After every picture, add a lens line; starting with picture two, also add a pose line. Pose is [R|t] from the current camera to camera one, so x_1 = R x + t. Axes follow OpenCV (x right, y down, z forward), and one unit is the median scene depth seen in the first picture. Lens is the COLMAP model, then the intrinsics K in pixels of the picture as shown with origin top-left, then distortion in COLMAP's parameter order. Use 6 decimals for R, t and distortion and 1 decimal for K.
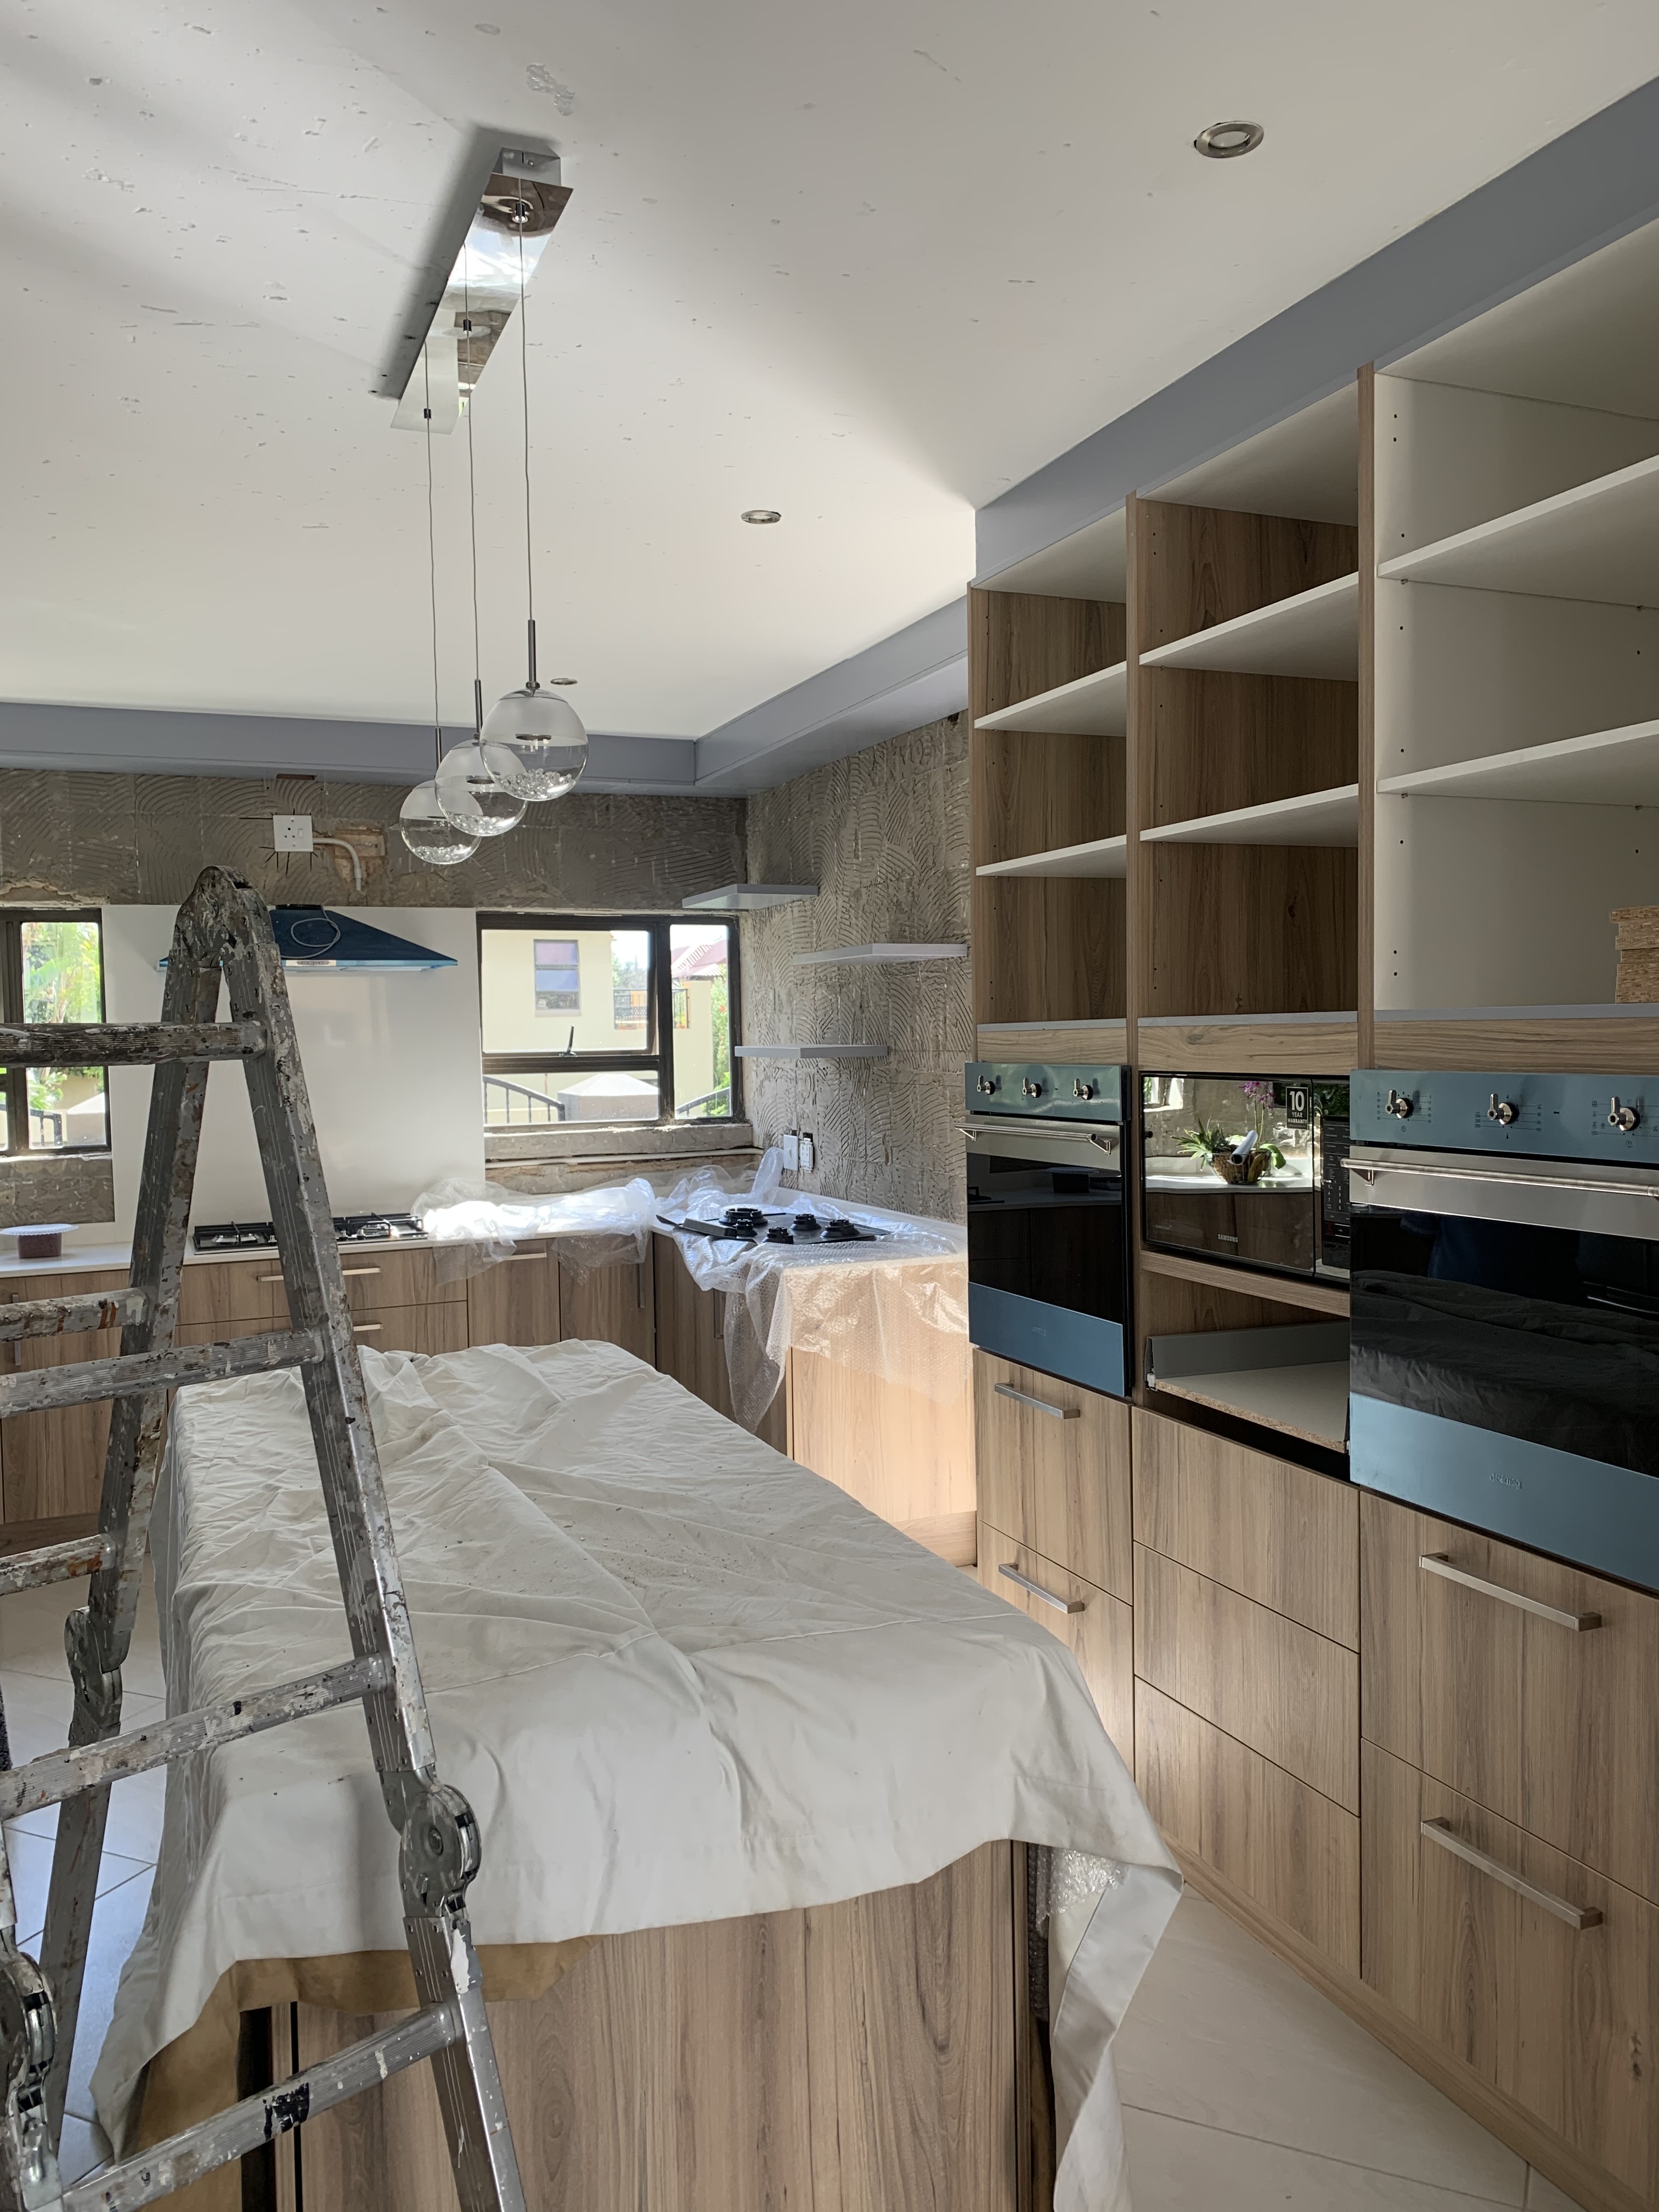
lens RADIAL K [[1661.4, 0, 829.5], [0, 1661.4, 1106.0], [0, 0, 1]] dist [0.001381, -0.004224]
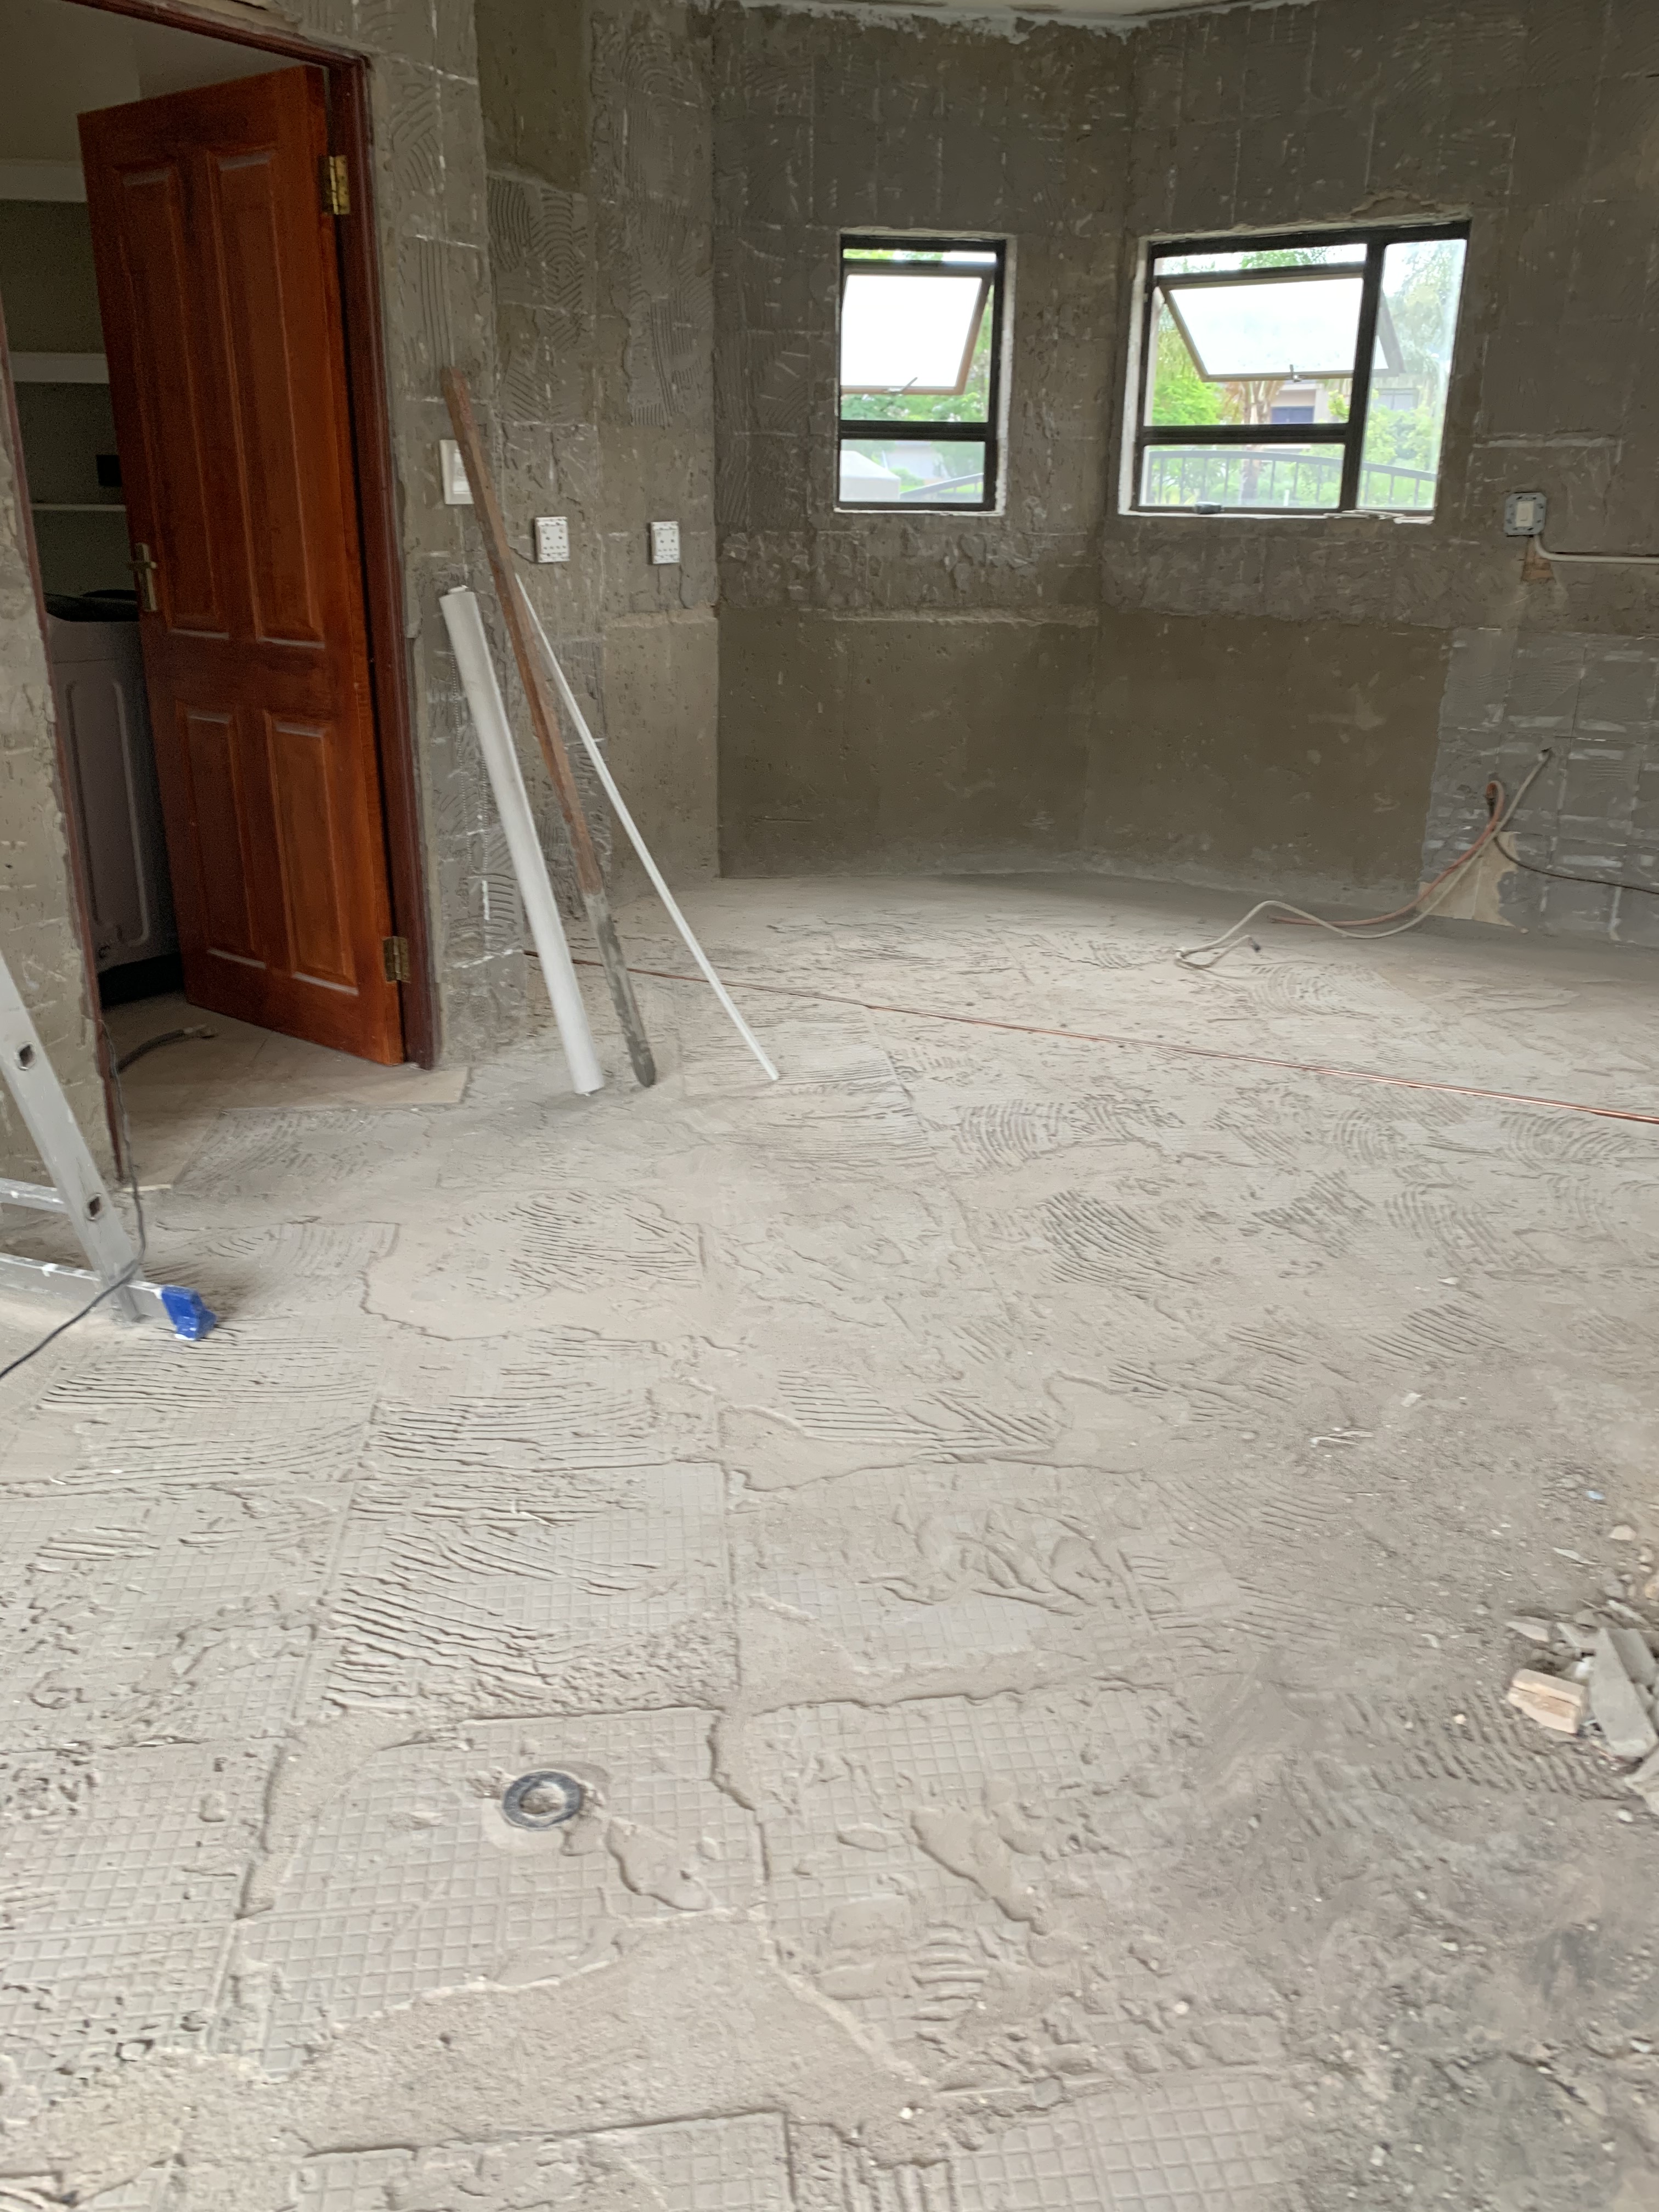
lens RADIAL K [[1661.4, 0, 829.5], [0, 1661.4, 1106.0], [0, 0, 1]] dist [0.001381, -0.004224]
pose [[0.551788, 0.313253, -0.772919, 0.191007], [-0.053098, 0.938093, 0.342289, 0.036100], [0.832293, -0.147831, 0.534261, 0.178382]]
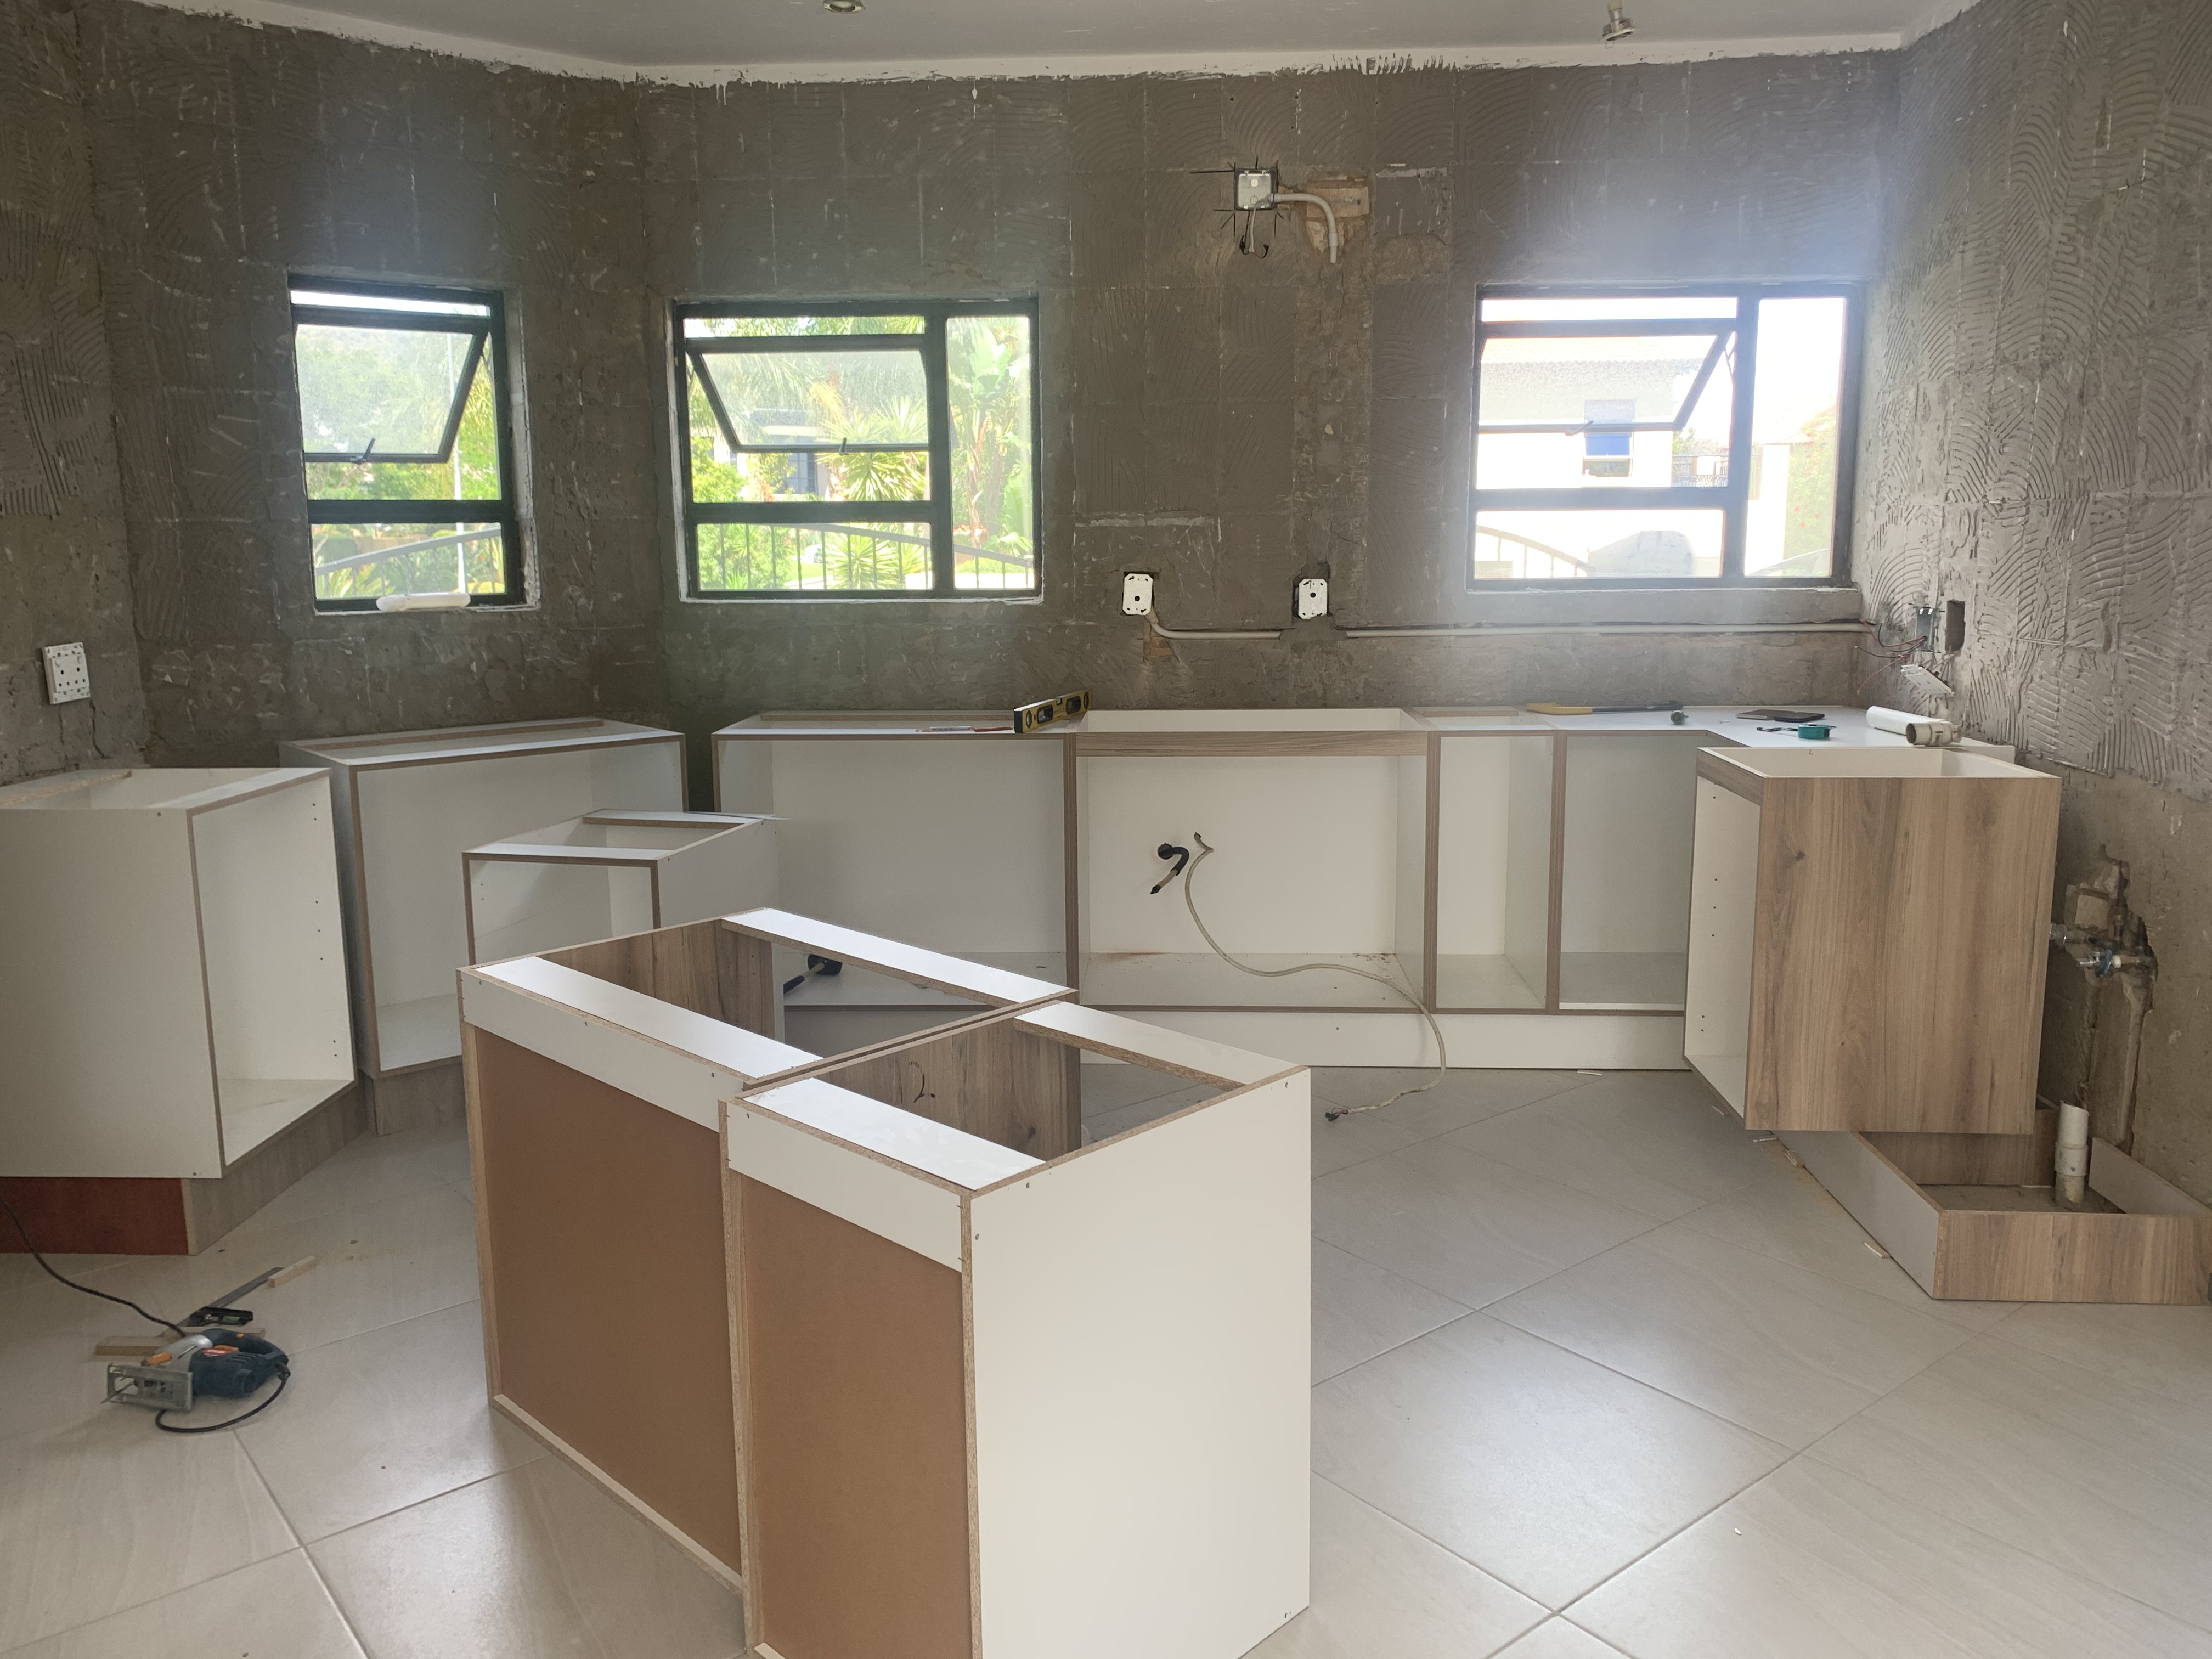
lens RADIAL K [[1661.4, 0, 1106.0], [0, 1661.4, 829.5], [0, 0, 1]] dist [0.001381, -0.004224]
pose [[0.897823, 0.094211, -0.430160, -0.022765], [-0.028962, 0.987364, 0.155798, 0.012258], [0.439403, -0.127421, 0.889207, 0.238697]]
